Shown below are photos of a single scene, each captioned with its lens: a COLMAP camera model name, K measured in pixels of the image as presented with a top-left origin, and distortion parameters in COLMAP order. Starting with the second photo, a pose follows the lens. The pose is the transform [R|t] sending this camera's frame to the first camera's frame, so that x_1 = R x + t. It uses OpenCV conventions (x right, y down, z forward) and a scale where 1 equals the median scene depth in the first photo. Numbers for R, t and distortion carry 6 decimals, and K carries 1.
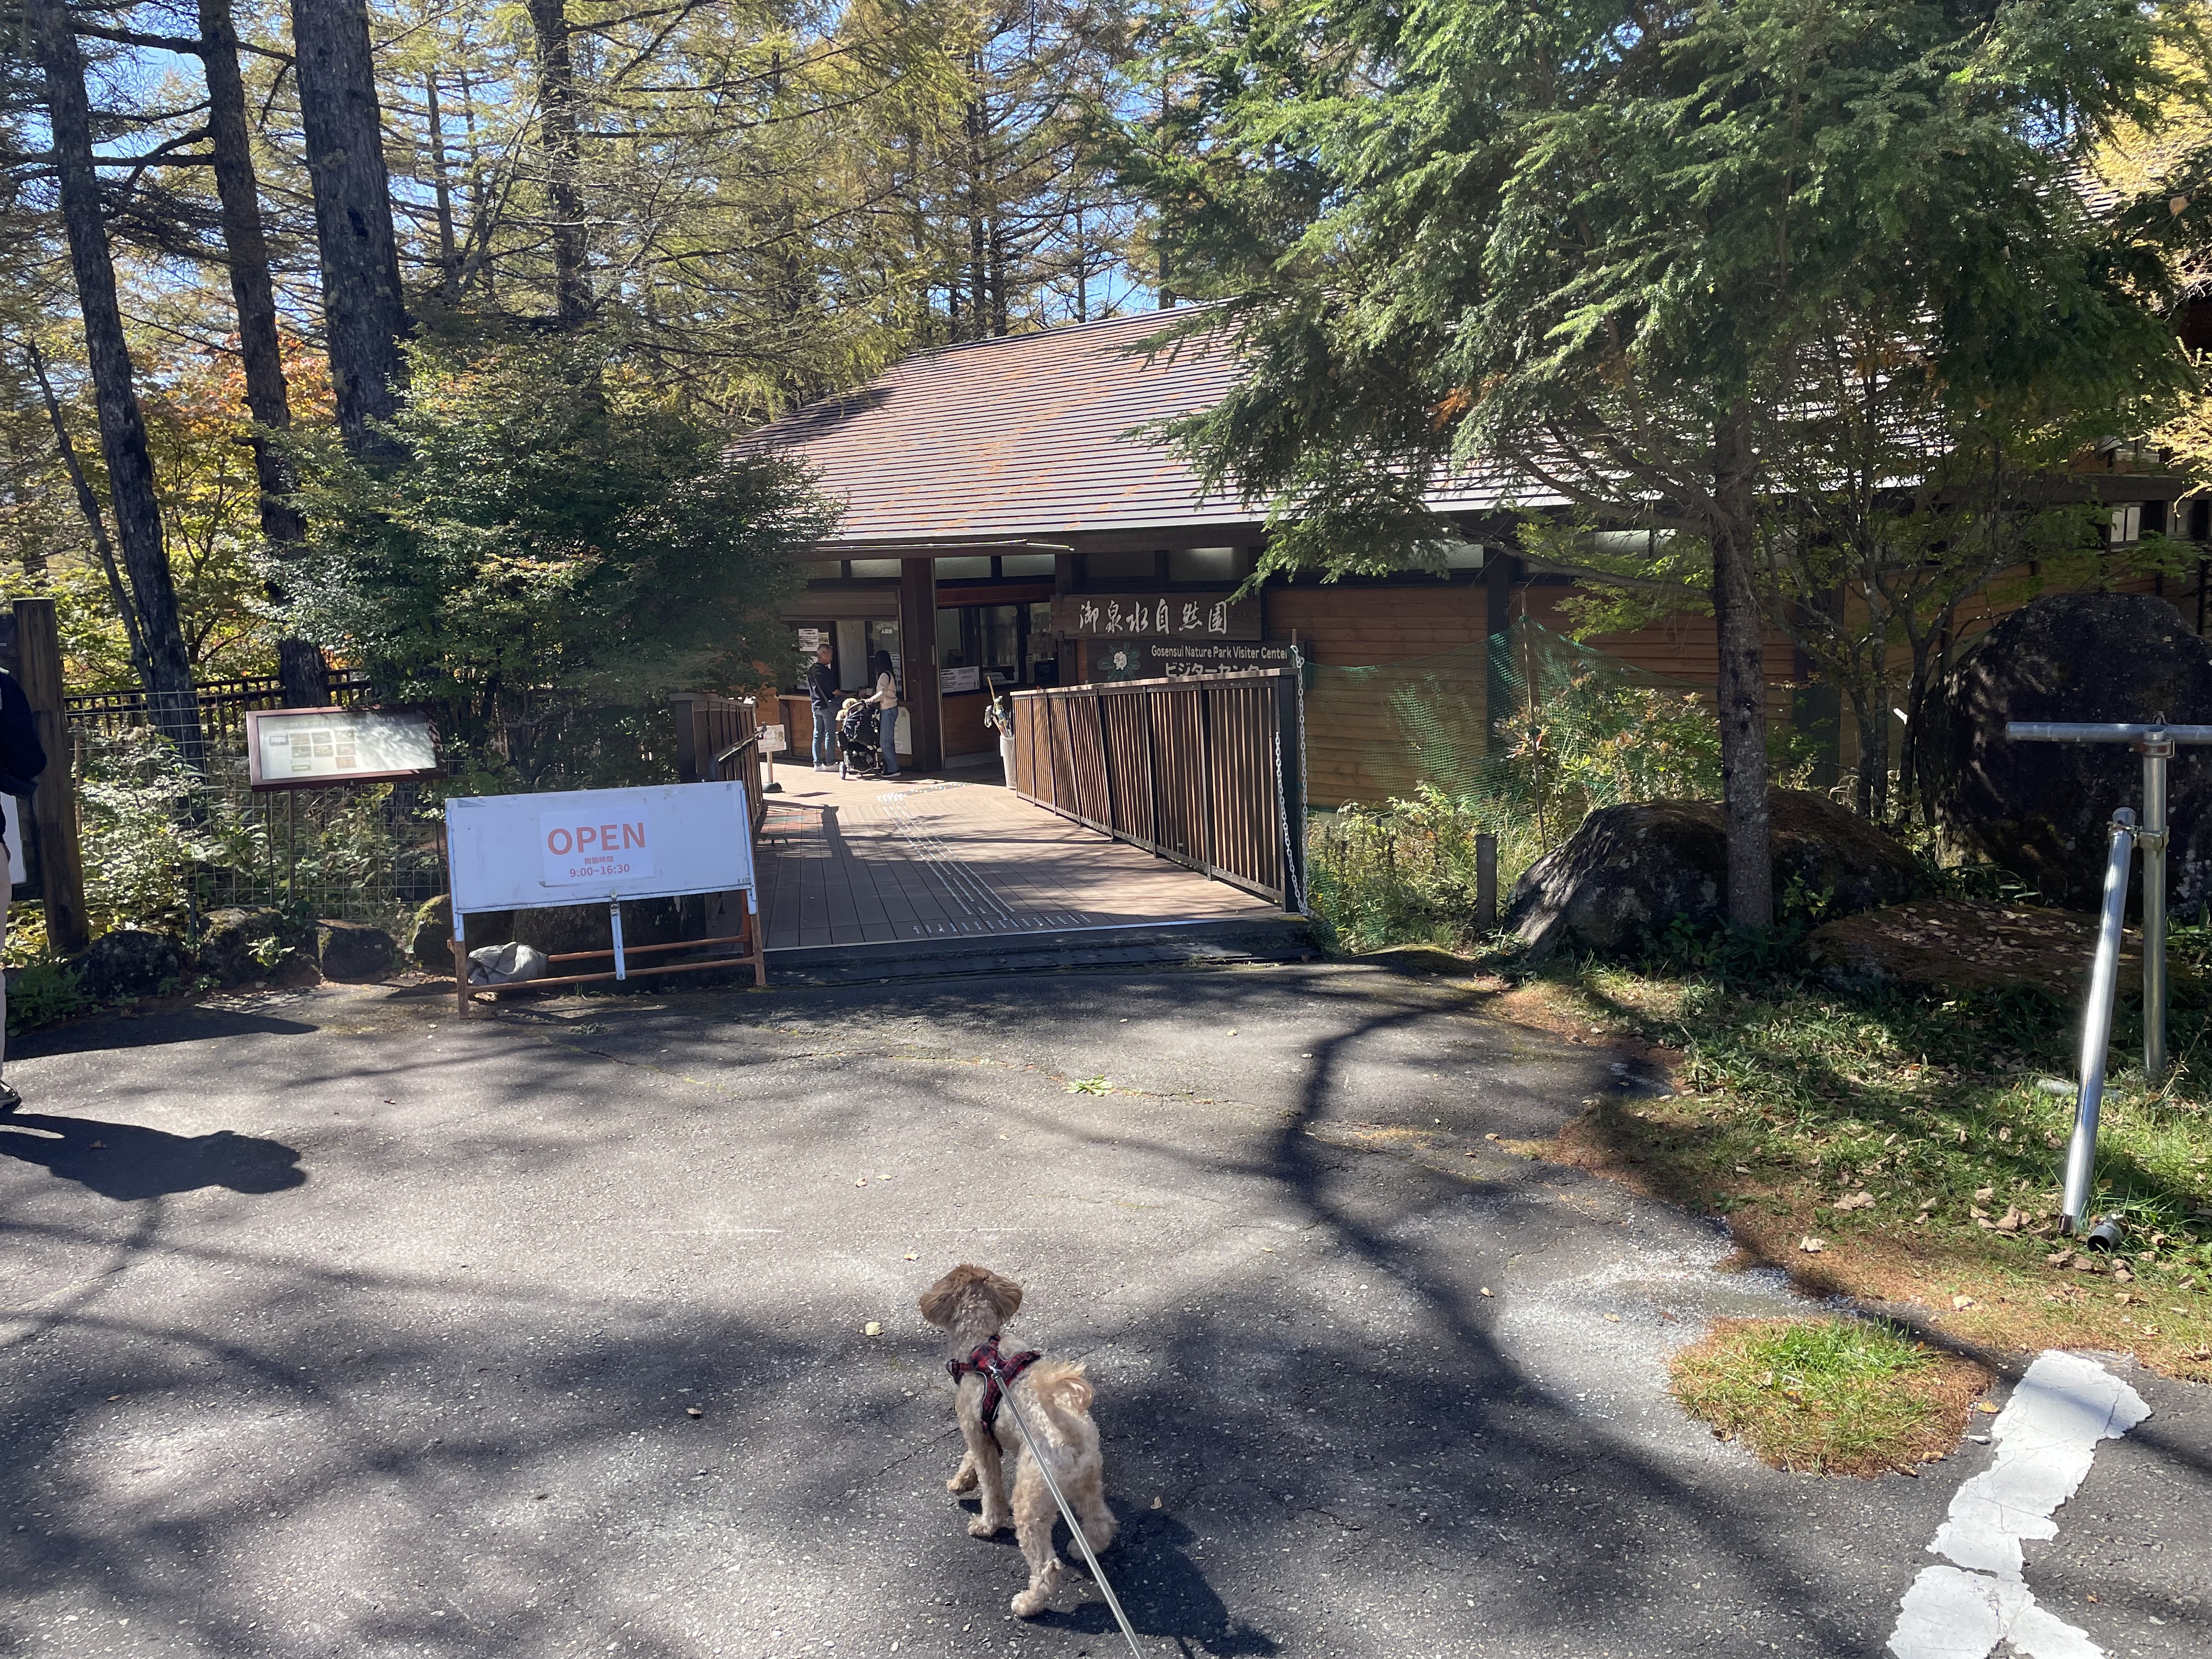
lens RADIAL K [[1671.4, 0, 1105.9], [0, 1671.4, 829.9], [0, 0, 1]] dist [0.010463, 0.003839]
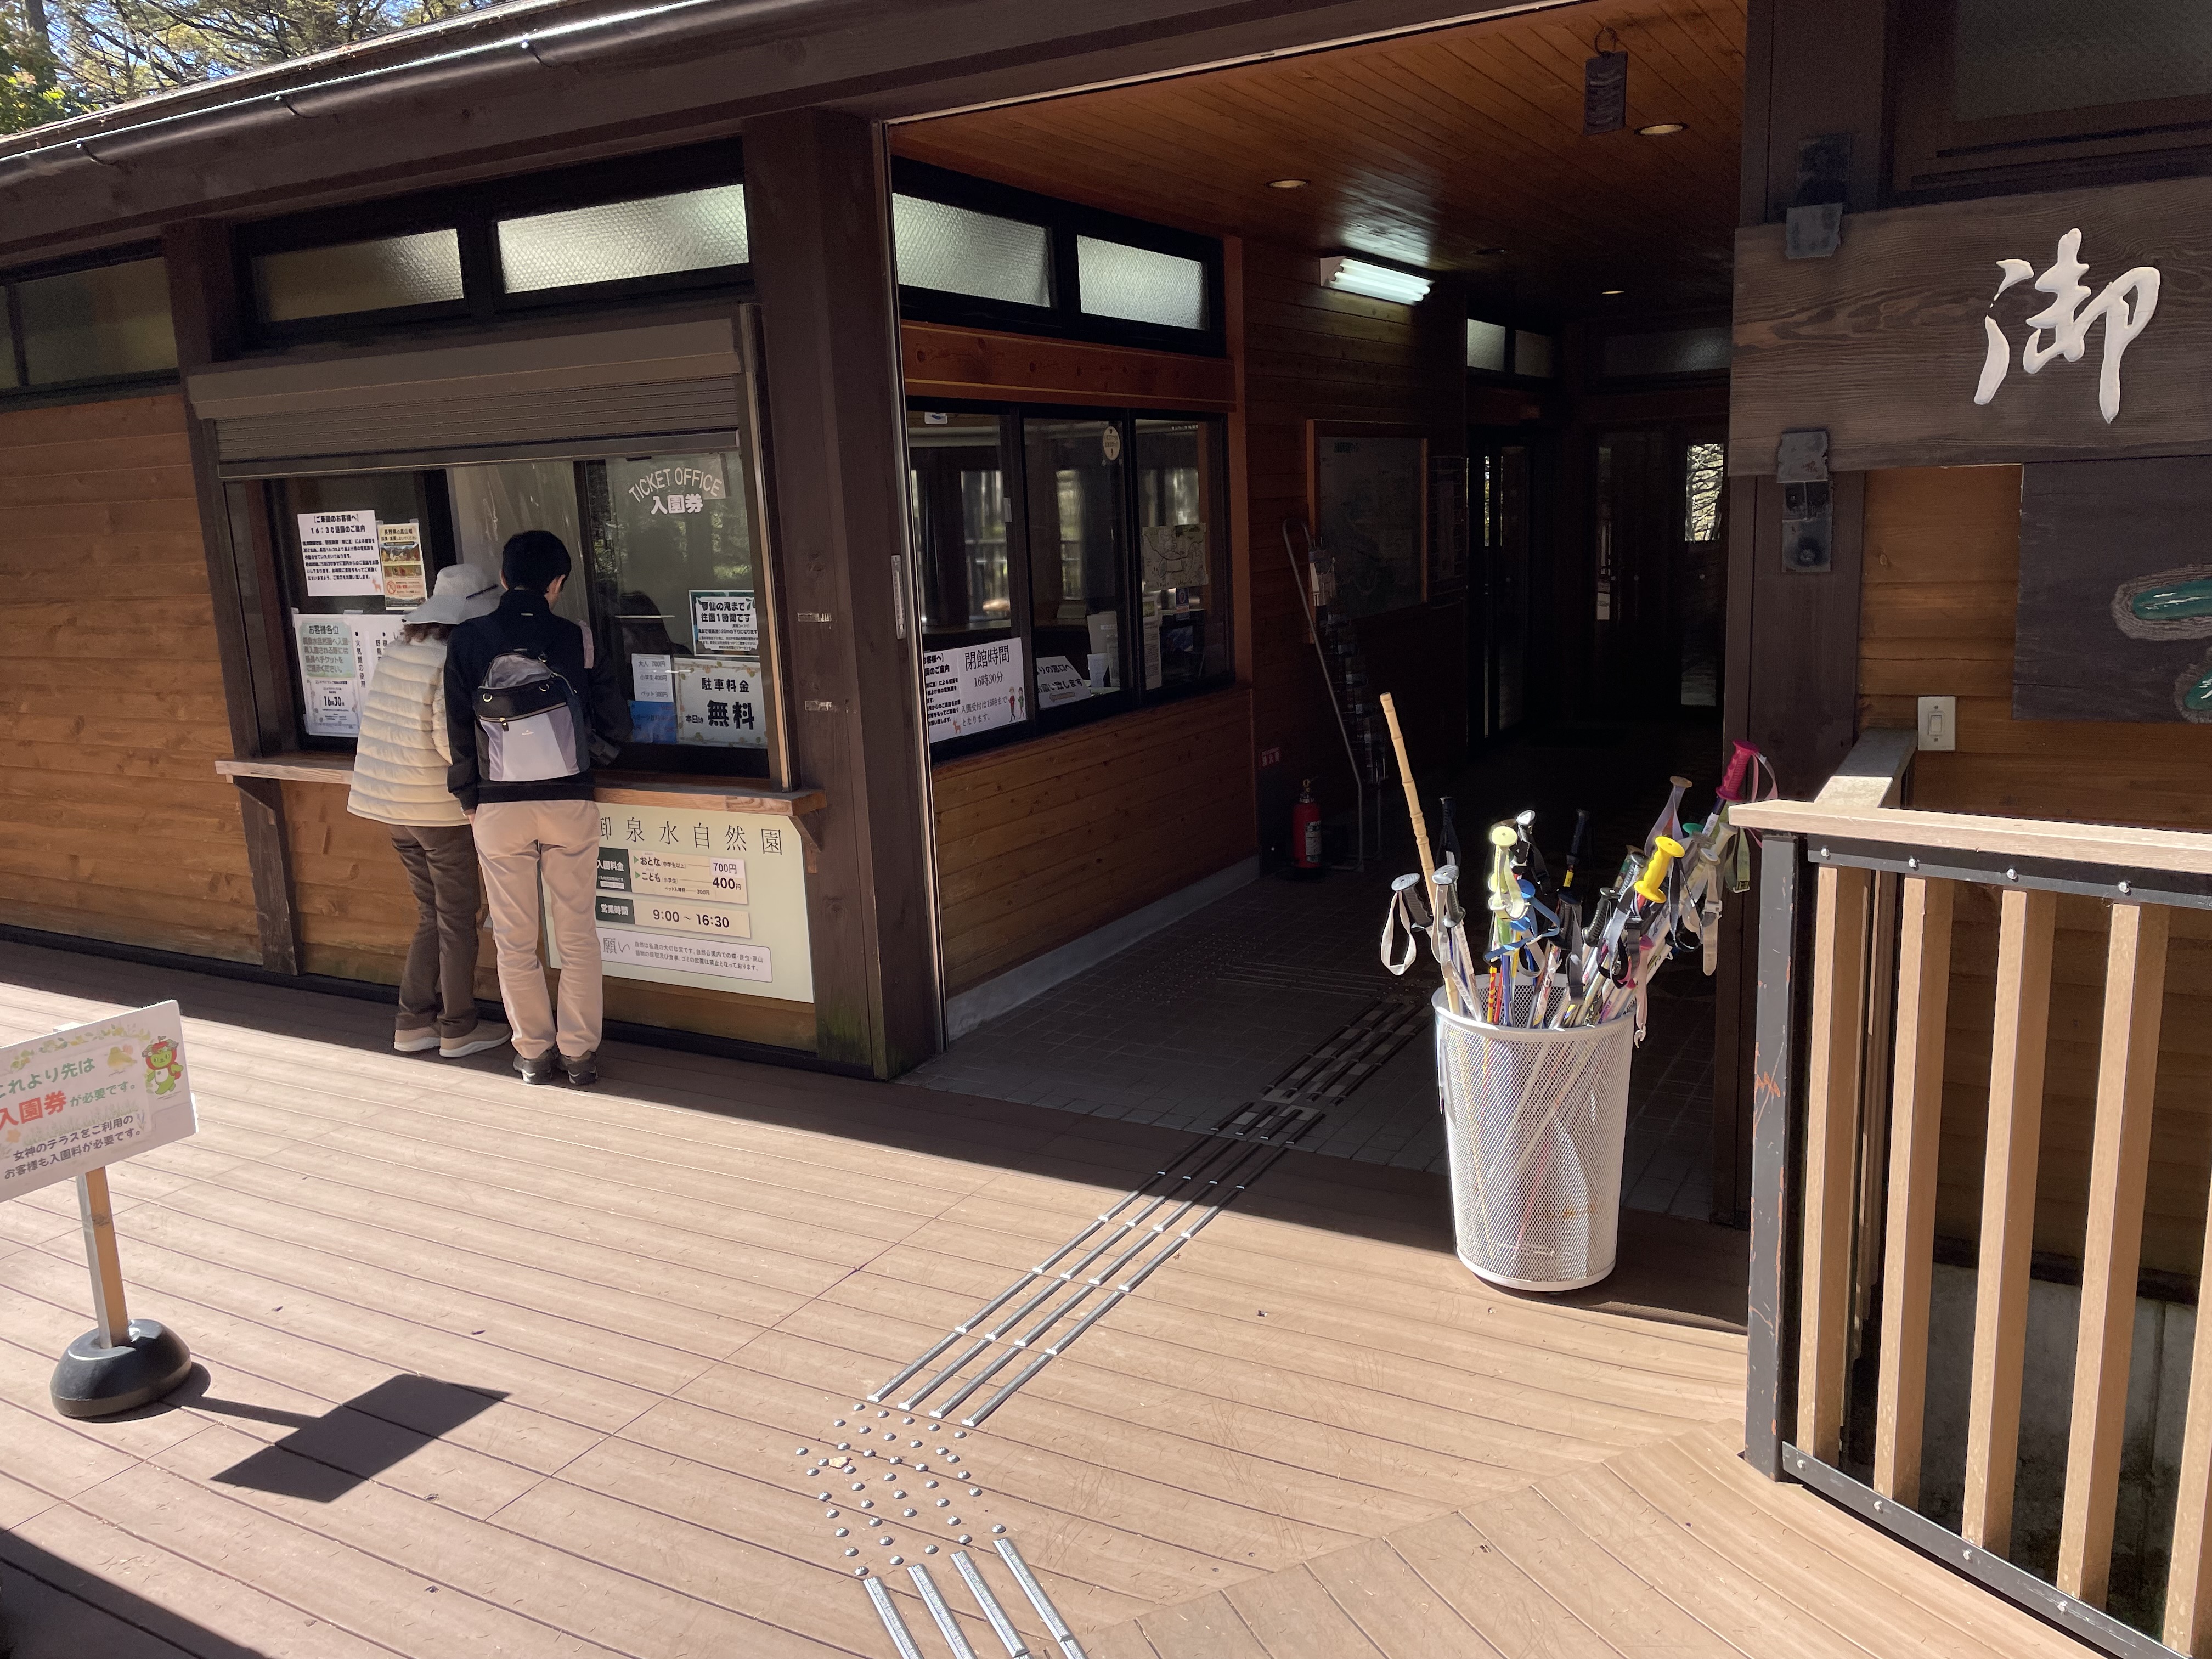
lens RADIAL K [[1671.4, 0, 1106.4], [0, 1671.4, 828.6], [0, 0, 1]] dist [0.010463, 0.003839]
pose [[0.956430, -0.048229, 0.287951, -0.145715], [0.040596, 0.998649, 0.032421, -0.075452], [-0.289126, -0.019319, 0.957096, 0.733853]]
